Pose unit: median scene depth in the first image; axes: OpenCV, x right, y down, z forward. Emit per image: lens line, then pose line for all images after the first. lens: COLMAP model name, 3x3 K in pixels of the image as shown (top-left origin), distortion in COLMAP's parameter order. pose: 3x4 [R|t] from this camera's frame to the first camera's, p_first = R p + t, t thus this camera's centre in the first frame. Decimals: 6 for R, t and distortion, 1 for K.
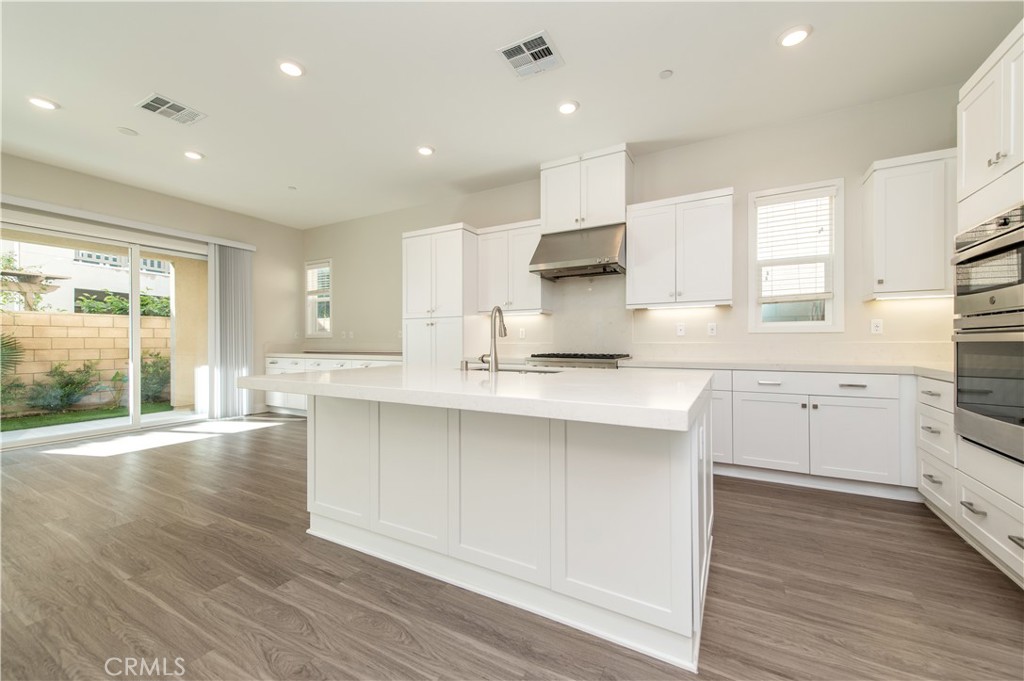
lens RADIAL K [[402.3, 0, 517.7], [0, 402.3, 339.4], [0, 0, 1]] dist [0.015564, -0.003964]
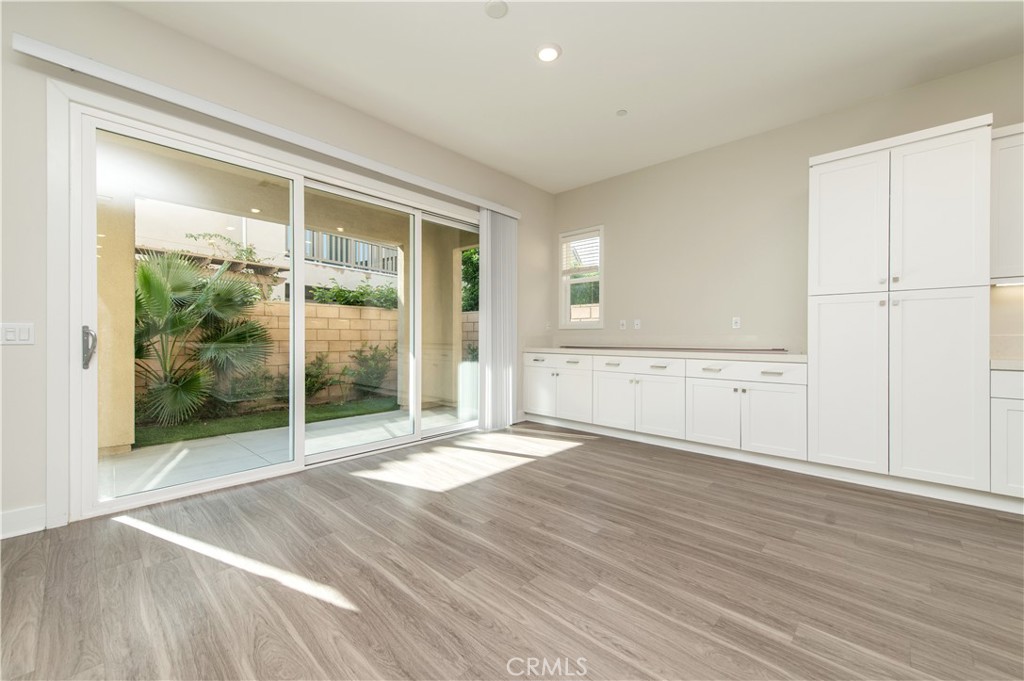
lens RADIAL K [[402.3, 0, 514.4], [0, 402.3, 339.3], [0, 0, 1]] dist [0.015564, -0.003964]
pose [[0.971548, 0.006976, -0.236741, -0.693418], [-0.004753, 0.999939, 0.009961, 0.014447], [0.236796, -0.008552, 0.971522, 0.335454]]
